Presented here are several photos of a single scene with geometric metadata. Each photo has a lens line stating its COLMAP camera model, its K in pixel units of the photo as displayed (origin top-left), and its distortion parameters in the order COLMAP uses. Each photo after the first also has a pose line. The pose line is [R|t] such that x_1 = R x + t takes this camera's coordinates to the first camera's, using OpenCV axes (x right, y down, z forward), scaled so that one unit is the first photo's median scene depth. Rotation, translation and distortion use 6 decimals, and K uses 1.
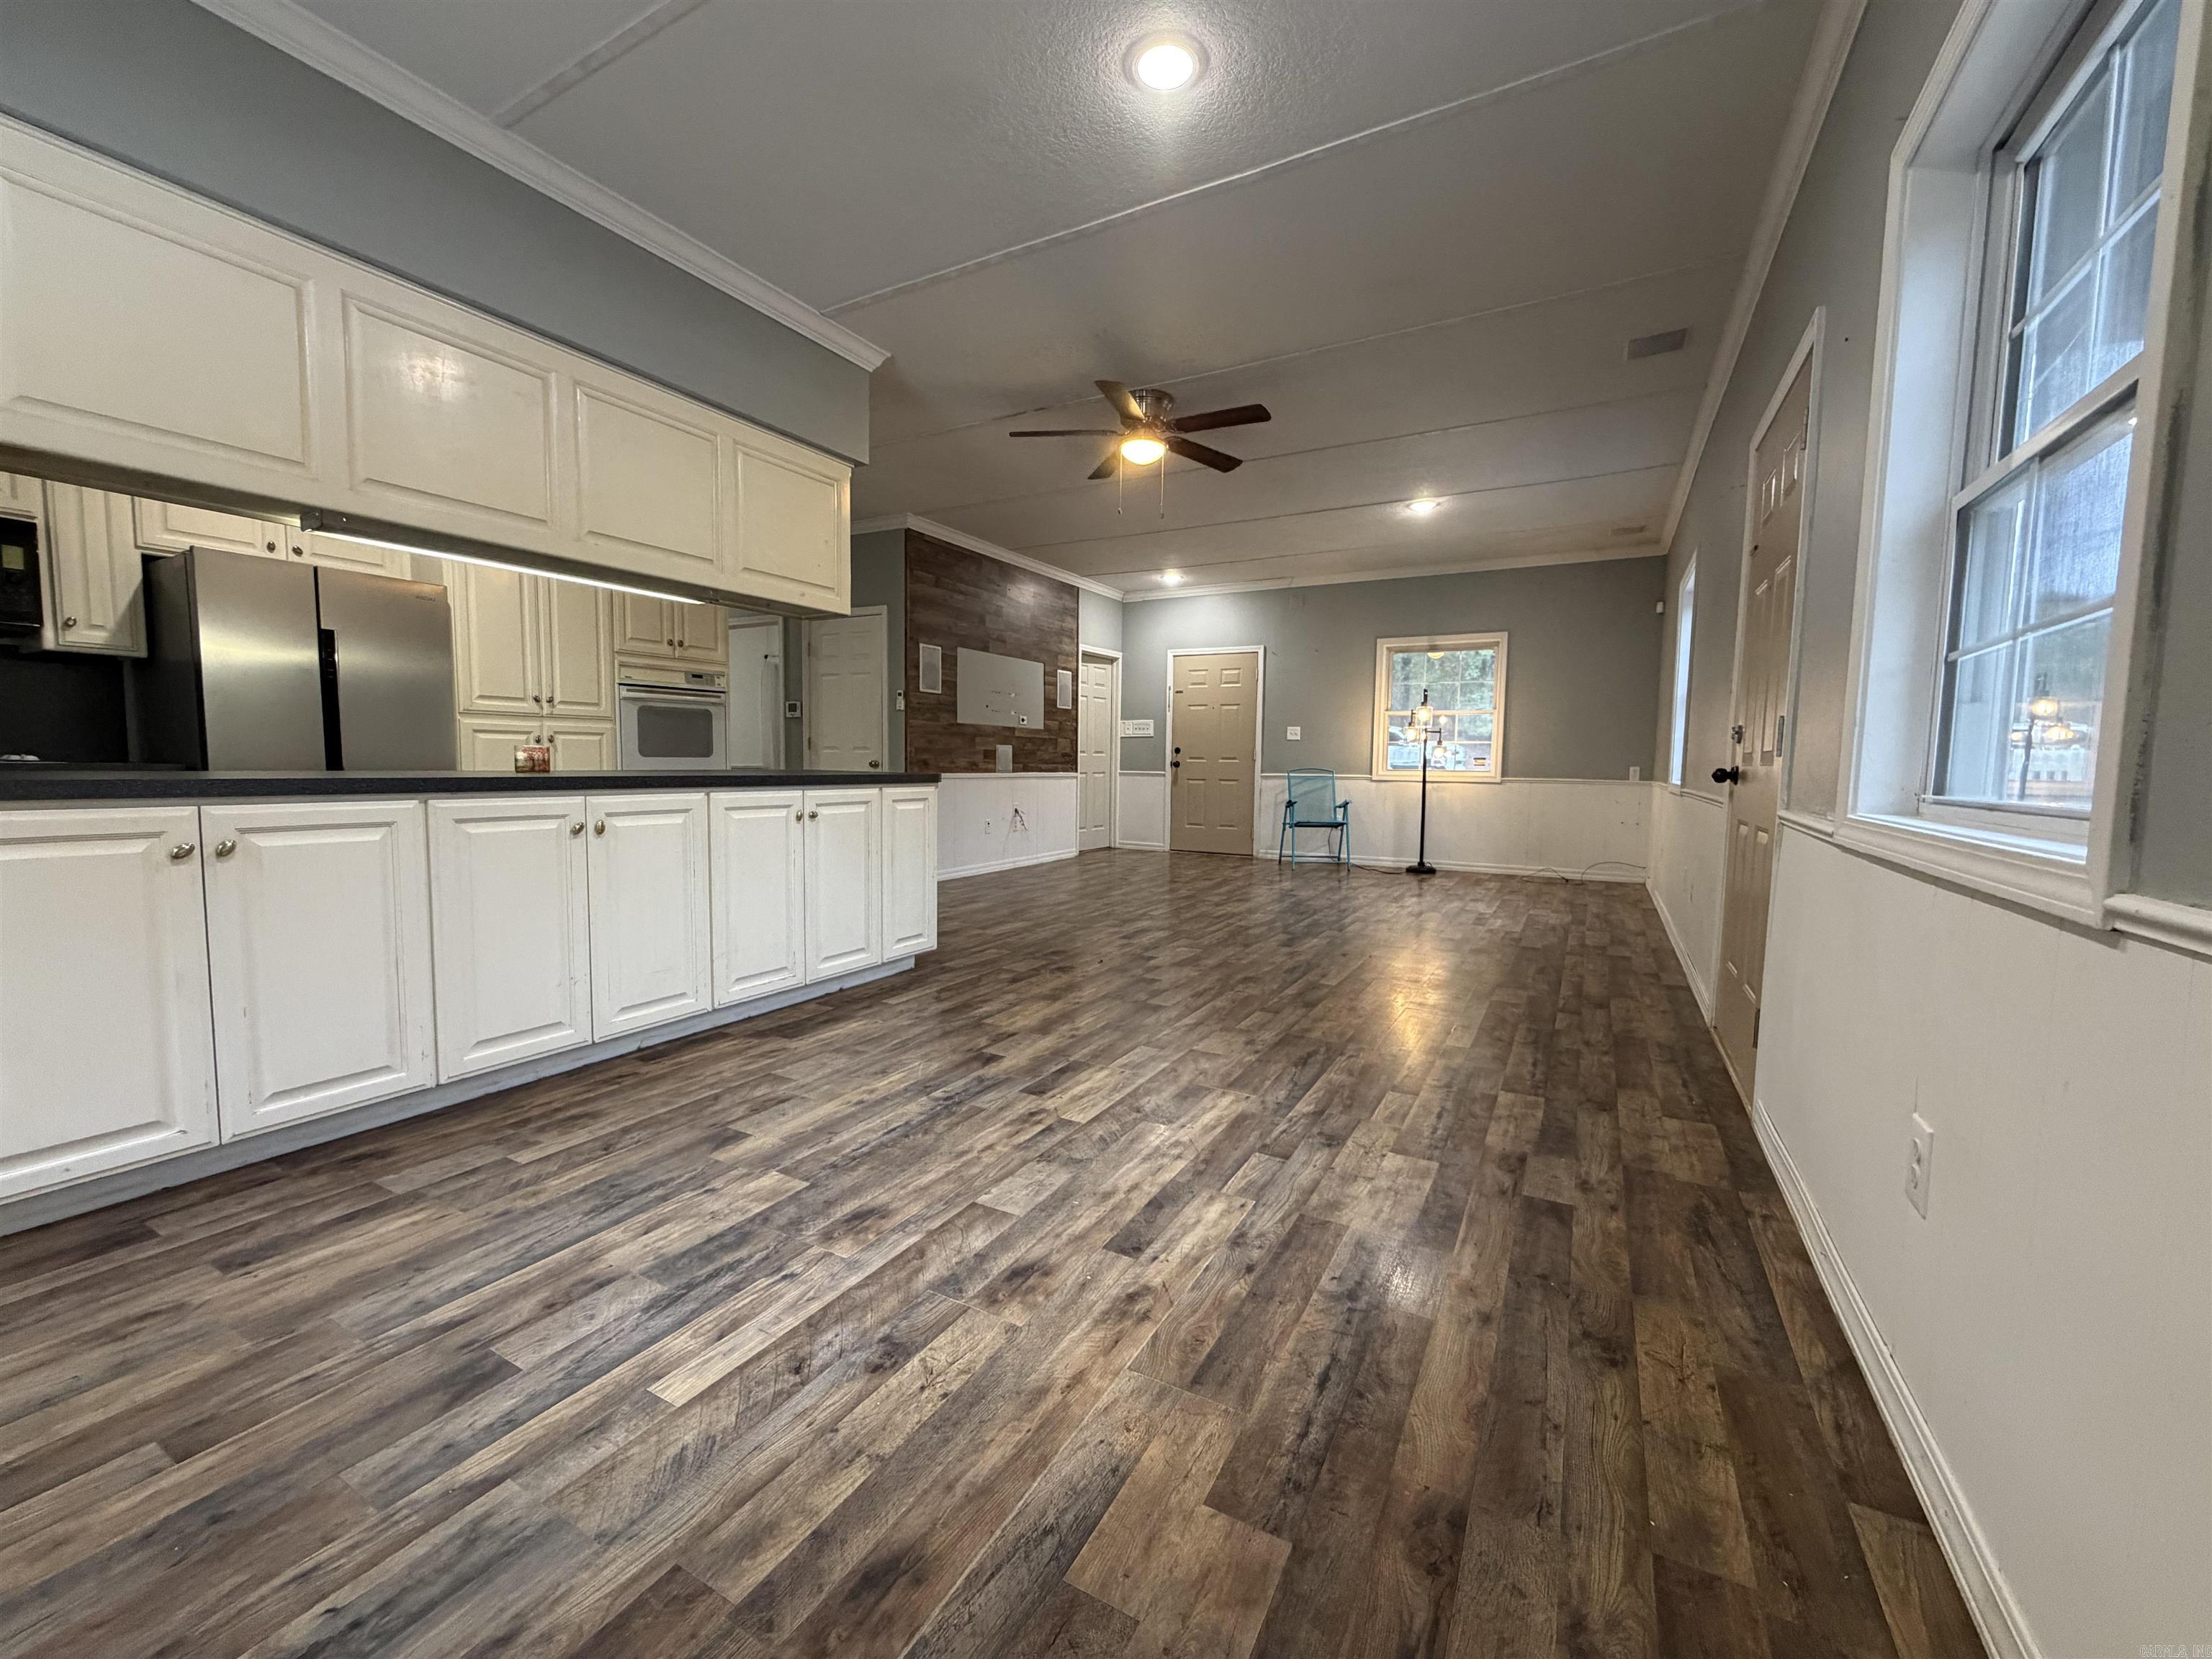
lens RADIAL K [[882.1, 0, 1098.5], [0, 882.1, 829.9], [0, 0, 1]] dist [0.000434, -0.000025]
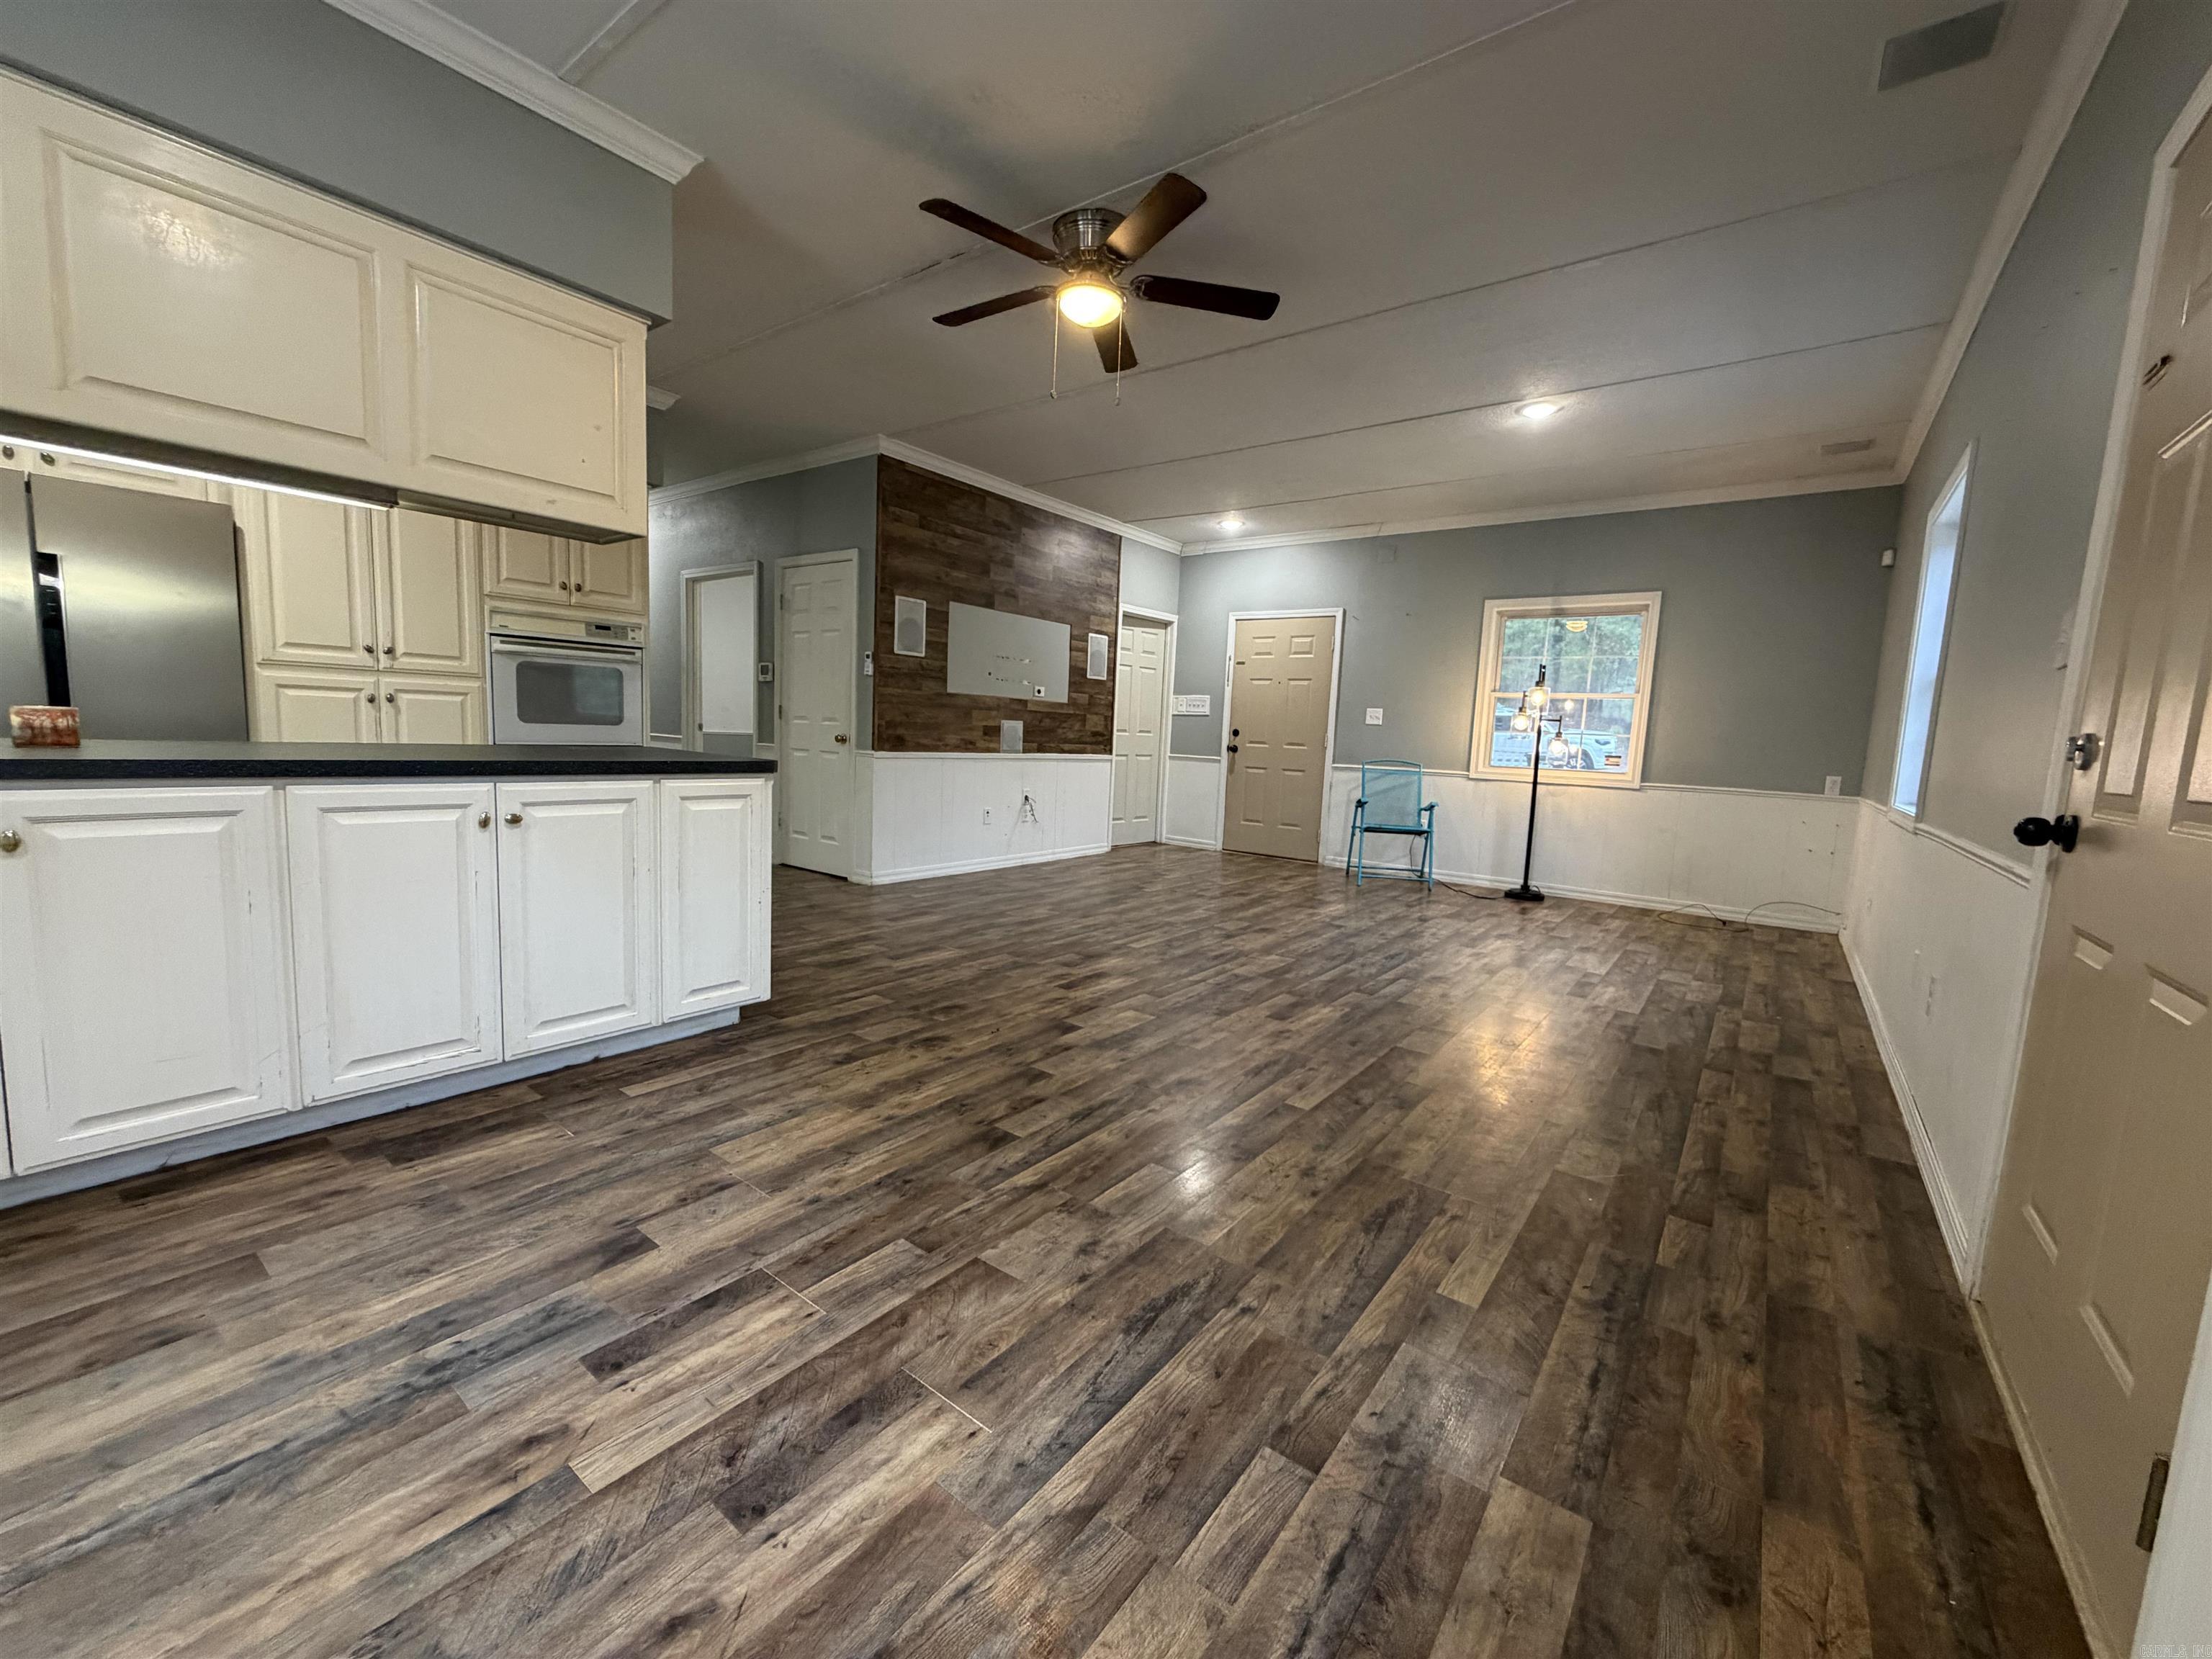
lens RADIAL K [[882.1, 0, 1098.5], [0, 882.1, 829.9], [0, 0, 1]] dist [0.000434, -0.000025]
pose [[0.989019, 0.047646, -0.139895, 0.161425], [-0.043512, 0.998525, 0.032462, -0.036584], [0.141236, -0.026018, 0.989634, 0.279327]]
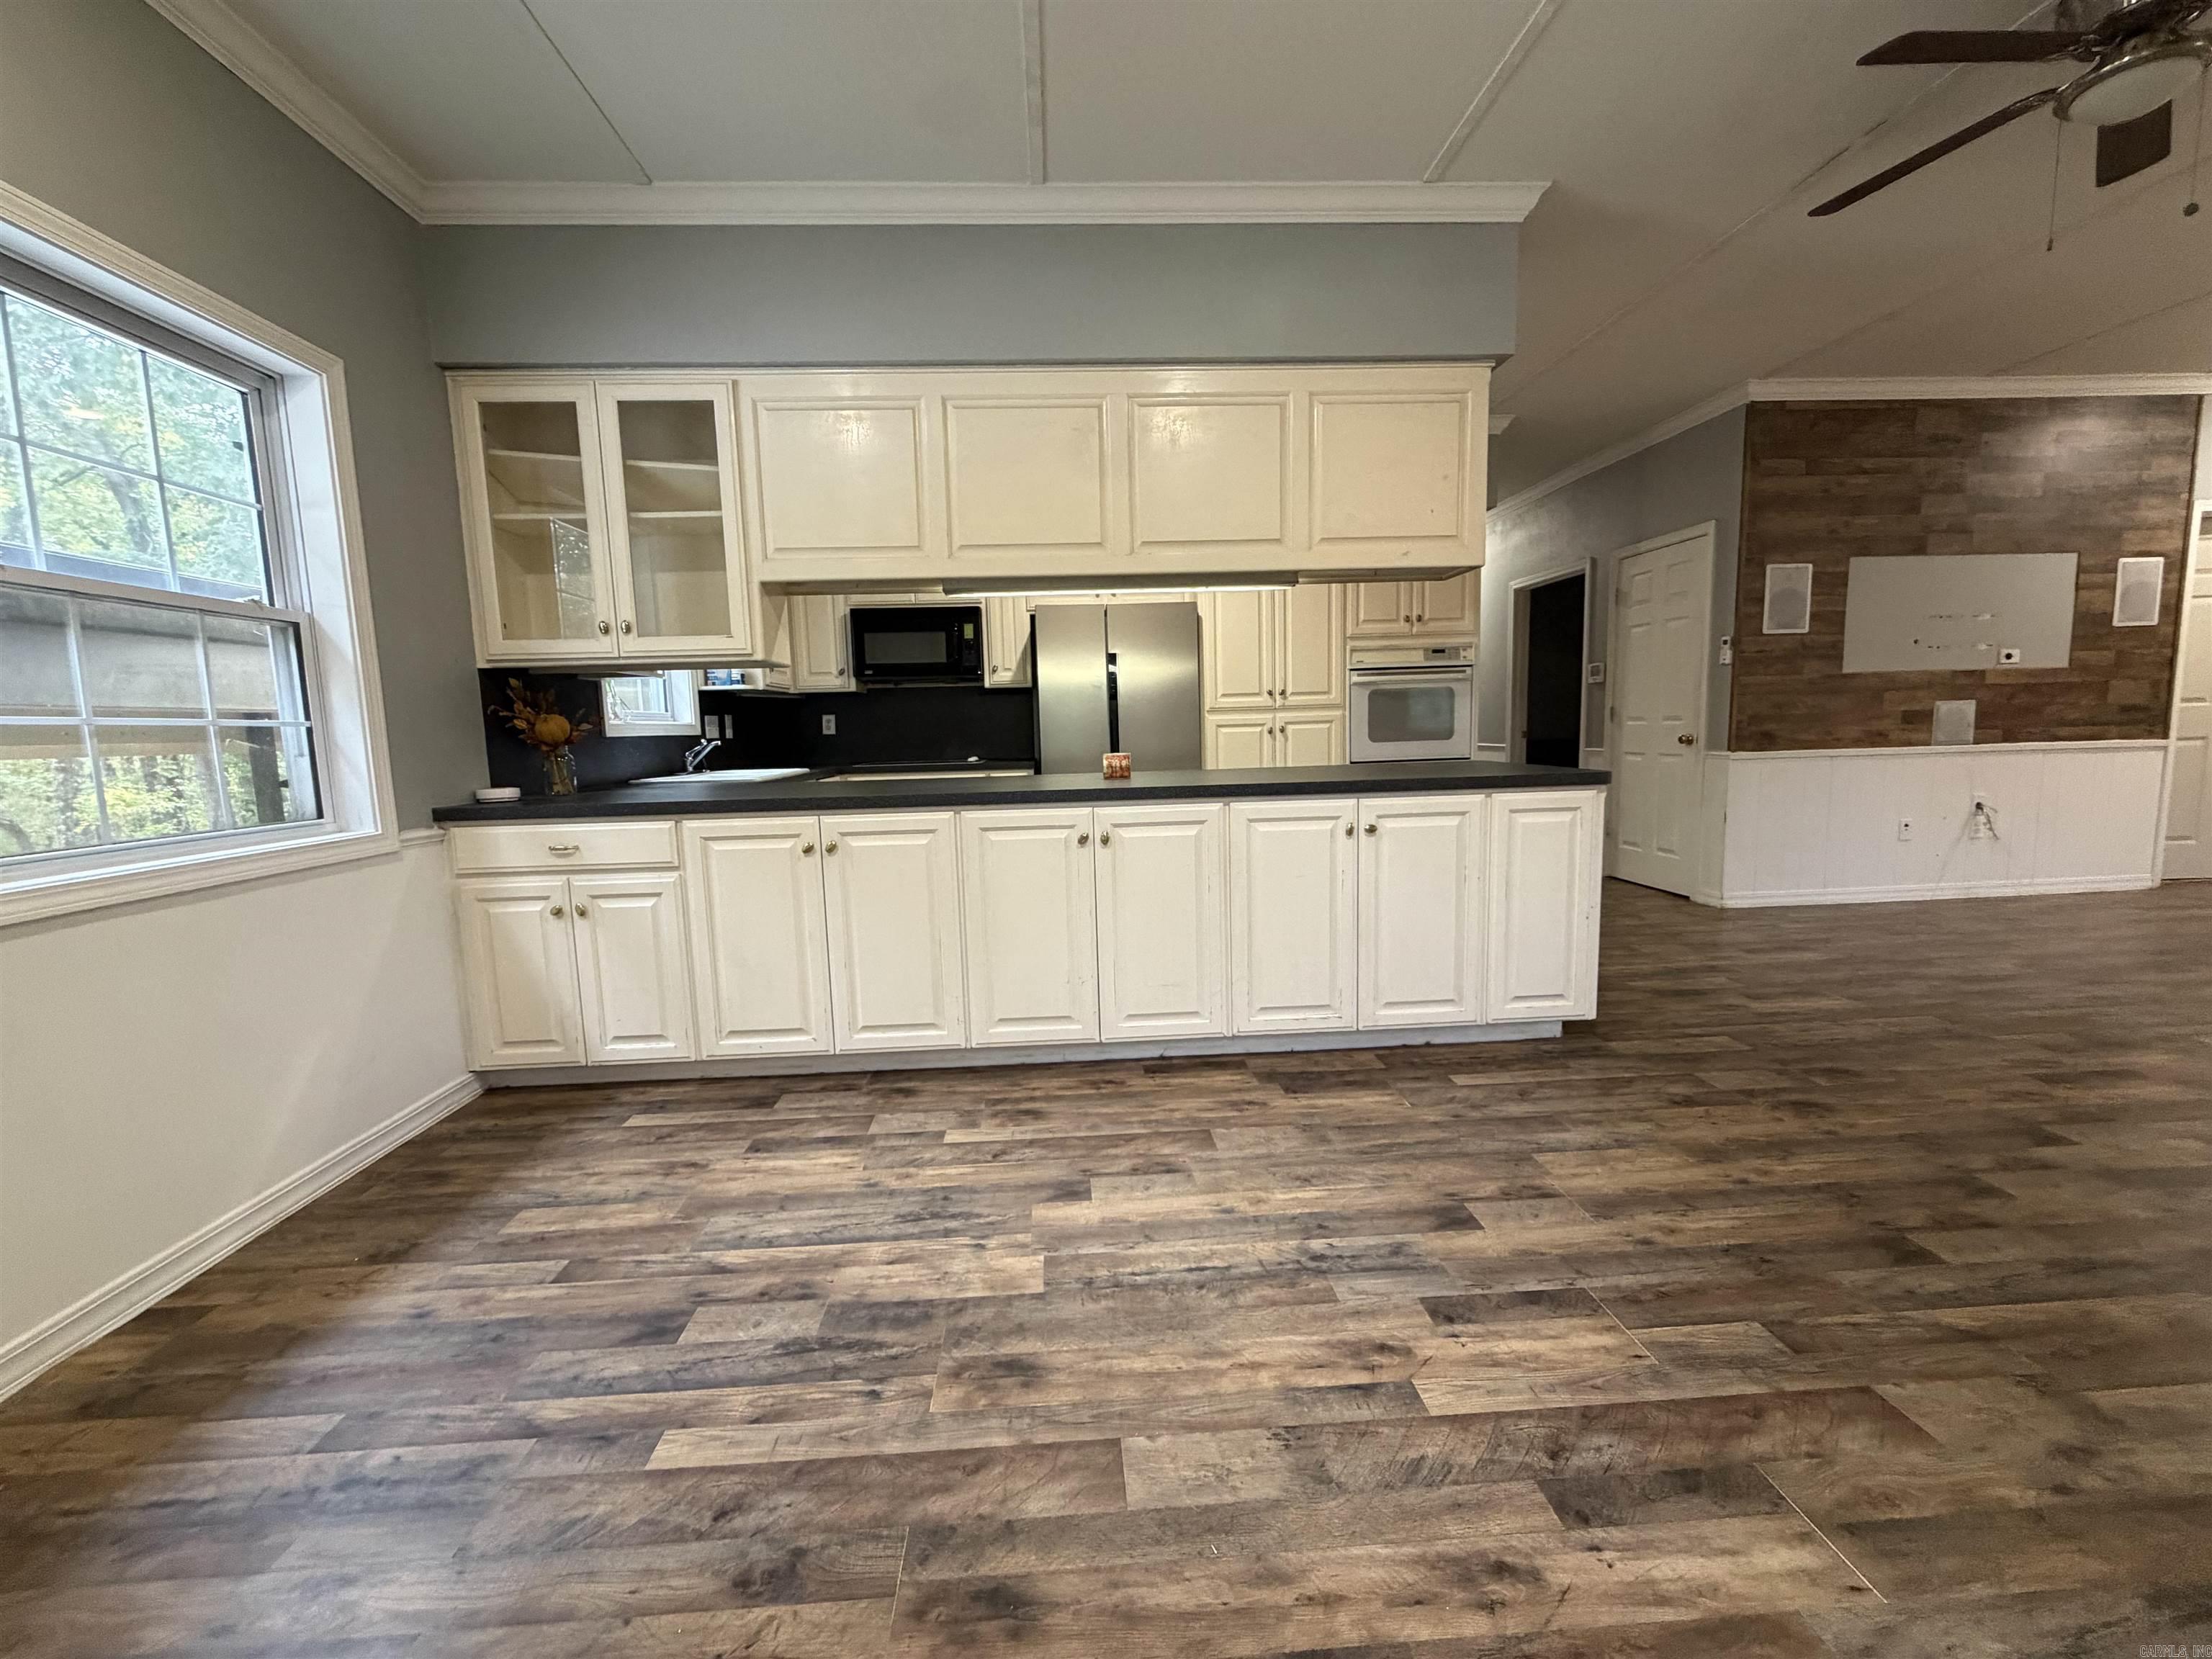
lens RADIAL K [[882.1, 0, 1098.5], [0, 882.1, 829.9], [0, 0, 1]] dist [0.000434, -0.000025]
pose [[0.532520, 0.067809, -0.843697, 0.168473], [-0.028917, 0.997661, 0.061932, -0.042974], [0.845923, -0.008583, 0.533236, 0.253810]]
